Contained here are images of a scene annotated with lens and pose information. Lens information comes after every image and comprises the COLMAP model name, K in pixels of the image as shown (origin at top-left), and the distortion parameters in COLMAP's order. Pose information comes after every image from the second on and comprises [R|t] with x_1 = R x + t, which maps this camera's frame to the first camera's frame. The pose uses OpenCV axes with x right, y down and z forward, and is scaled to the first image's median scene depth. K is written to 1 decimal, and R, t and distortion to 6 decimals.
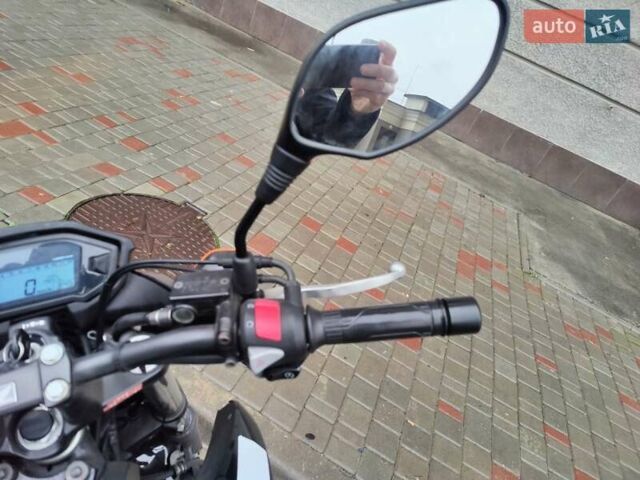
lens RADIAL K [[448.9, 0, 318.8], [0, 448.9, 236.8], [0, 0, 1]] dist [0.017203, -0.028621]
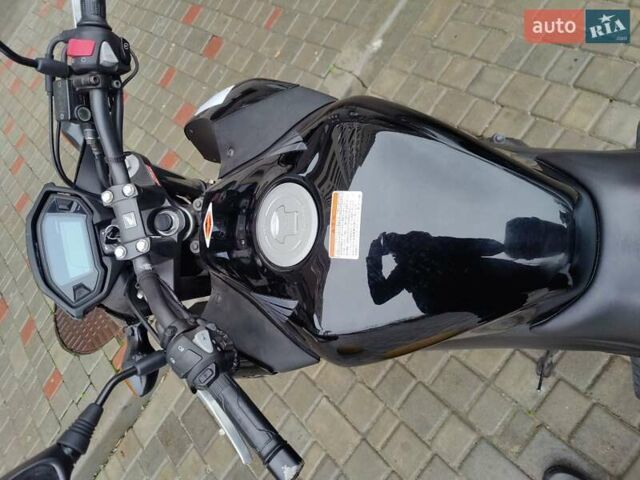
lens RADIAL K [[448.9, 0, 318.8], [0, 448.9, 236.8], [0, 0, 1]] dist [0.017203, -0.028621]
pose [[0.082122, -0.988238, -0.129005, -0.090526], [0.922742, 0.026485, 0.384507, 0.067076], [-0.376568, -0.150615, 0.914063, -0.151969]]
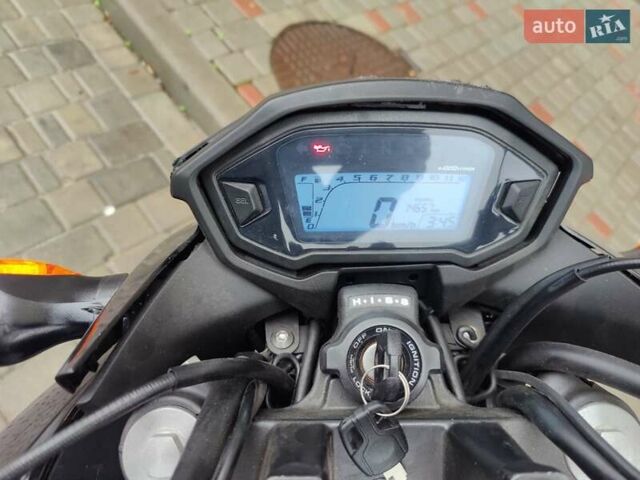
lens RADIAL K [[448.9, 0, 318.8], [0, 448.9, 236.8], [0, 0, 1]] dist [0.017203, -0.028621]
pose [[0.917086, 0.318576, -0.239714, -0.145715], [-0.231318, 0.914878, 0.330892, -0.002495], [0.324723, -0.248006, 0.912714, 0.131268]]
